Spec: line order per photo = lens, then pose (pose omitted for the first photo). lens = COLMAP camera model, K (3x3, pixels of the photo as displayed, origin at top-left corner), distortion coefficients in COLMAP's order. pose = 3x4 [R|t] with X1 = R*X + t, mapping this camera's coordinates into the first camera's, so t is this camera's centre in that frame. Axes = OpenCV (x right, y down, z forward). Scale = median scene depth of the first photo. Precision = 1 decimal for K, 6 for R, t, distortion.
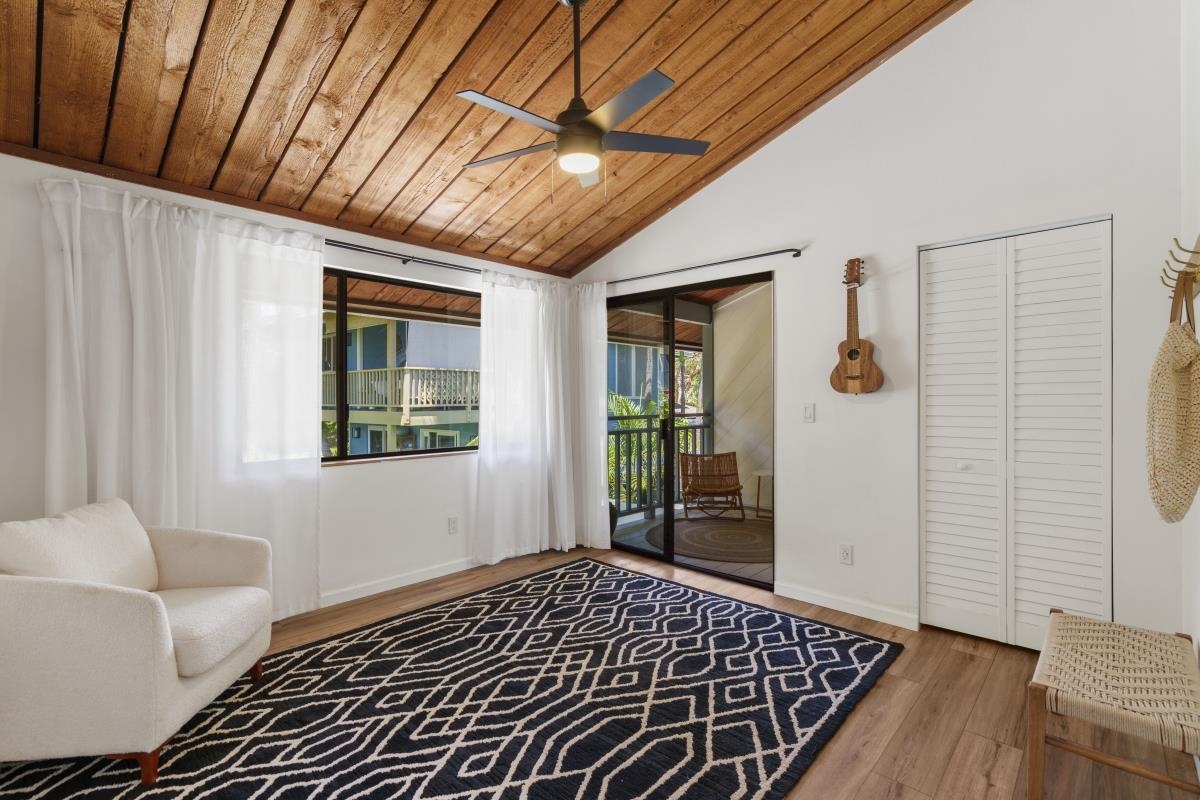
lens RADIAL K [[548.3, 0, 600.3], [0, 548.3, 398.0], [0, 0, 1]] dist [-0.002584, -0.000032]
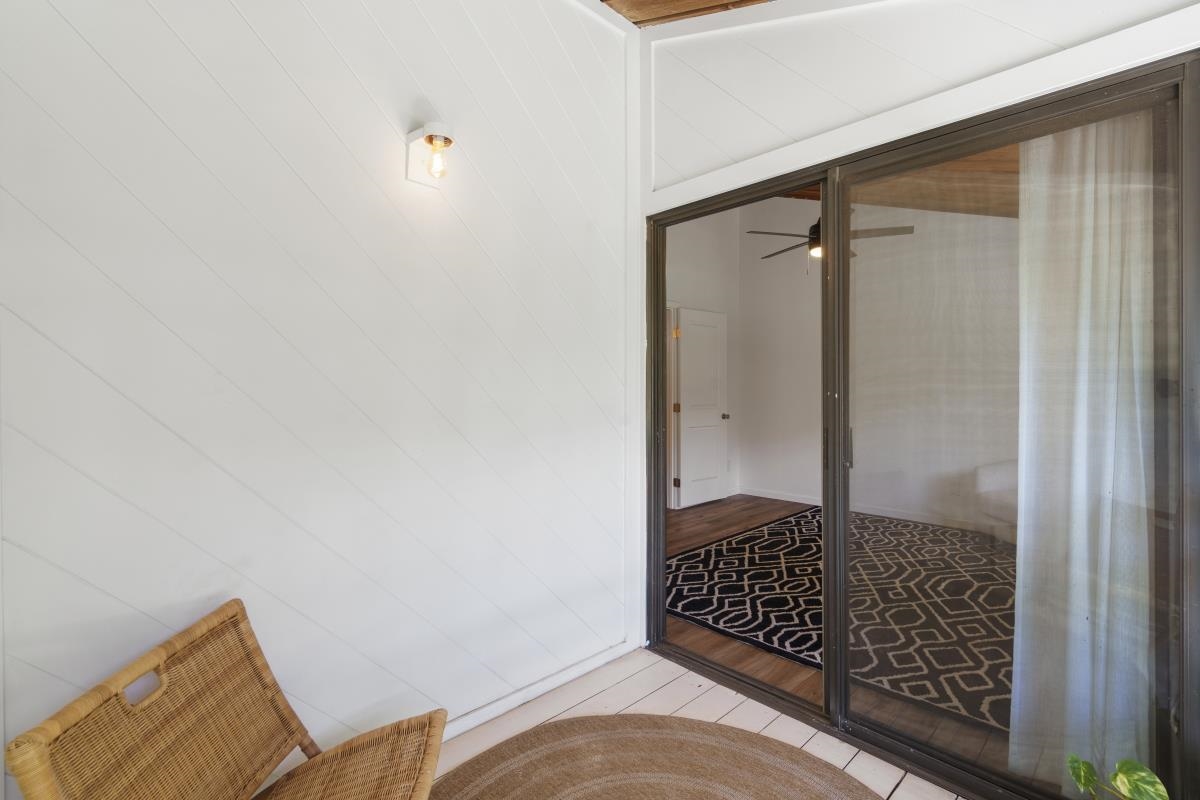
lens RADIAL K [[548.3, 0, 599.8], [0, 548.3, 395.2], [0, 0, 1]] dist [-0.002584, -0.000032]
pose [[-0.998325, -0.000429, 0.057855, 0.473967], [0.000236, 0.999934, 0.011494, 0.004554], [-0.057856, 0.011489, -0.998259, 2.305569]]
